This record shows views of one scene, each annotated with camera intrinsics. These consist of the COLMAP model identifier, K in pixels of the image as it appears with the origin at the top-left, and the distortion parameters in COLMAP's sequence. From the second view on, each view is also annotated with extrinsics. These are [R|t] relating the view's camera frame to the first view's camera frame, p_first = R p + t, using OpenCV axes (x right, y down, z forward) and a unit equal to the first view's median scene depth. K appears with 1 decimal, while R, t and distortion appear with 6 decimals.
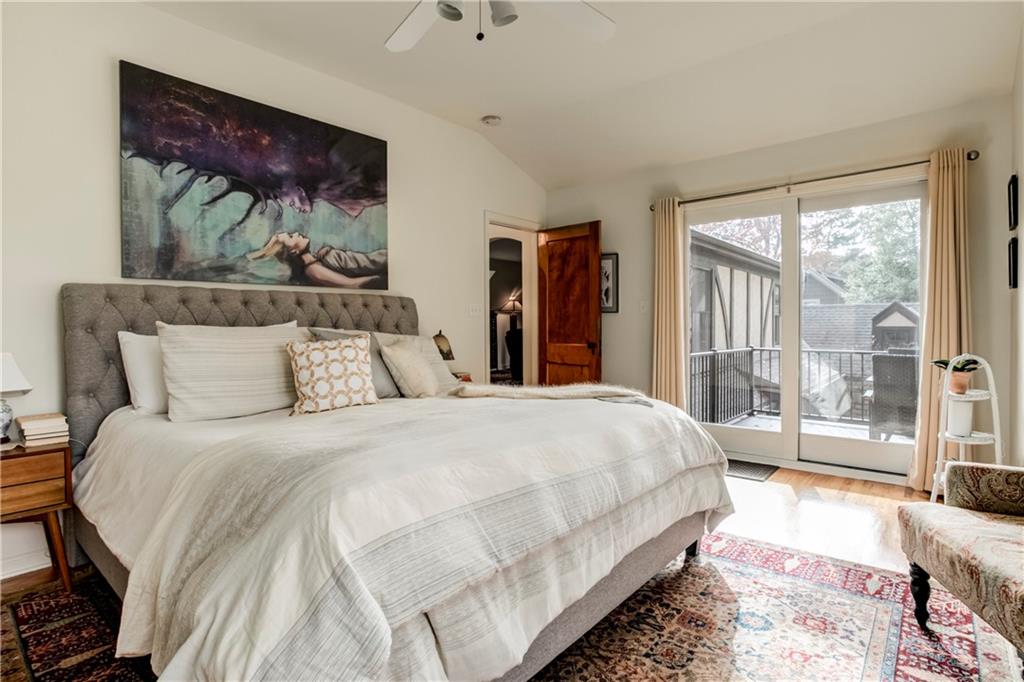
lens RADIAL K [[518.1, 0, 512.0], [0, 518.1, 341.0], [0, 0, 1]] dist [-0.002824, -0.000761]
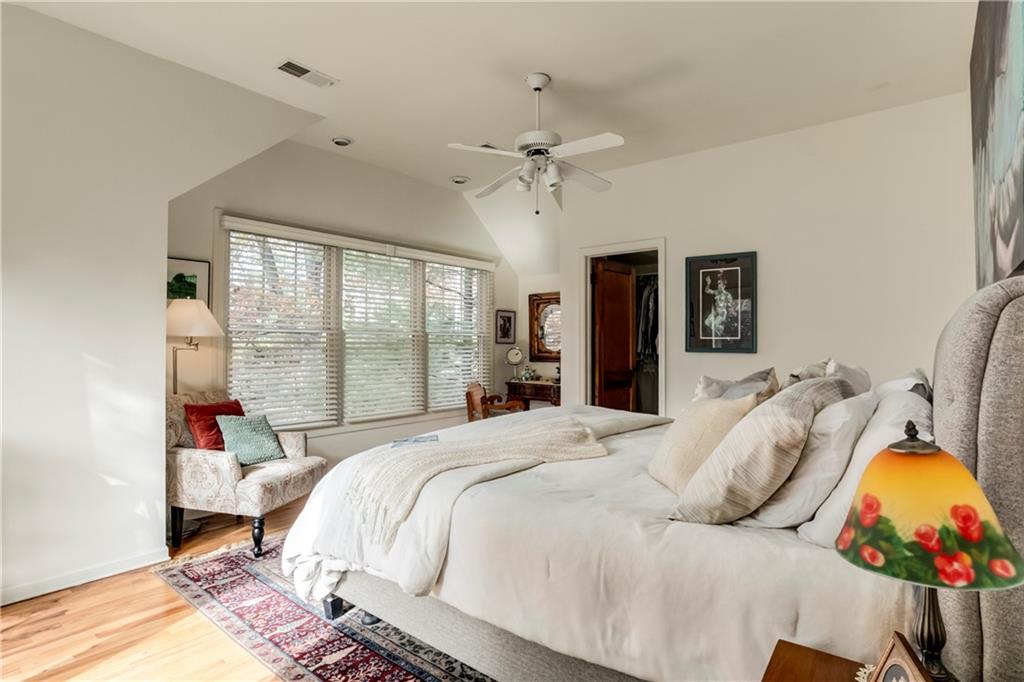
lens RADIAL K [[518.1, 0, 512.0], [0, 518.1, 341.0], [0, 0, 1]] dist [-0.002824, -0.000761]
pose [[-0.999043, 0.002612, -0.043654, 0.068354], [0.002113, 0.999932, 0.011480, -0.086840], [0.043681, 0.011377, -0.998981, 1.886317]]
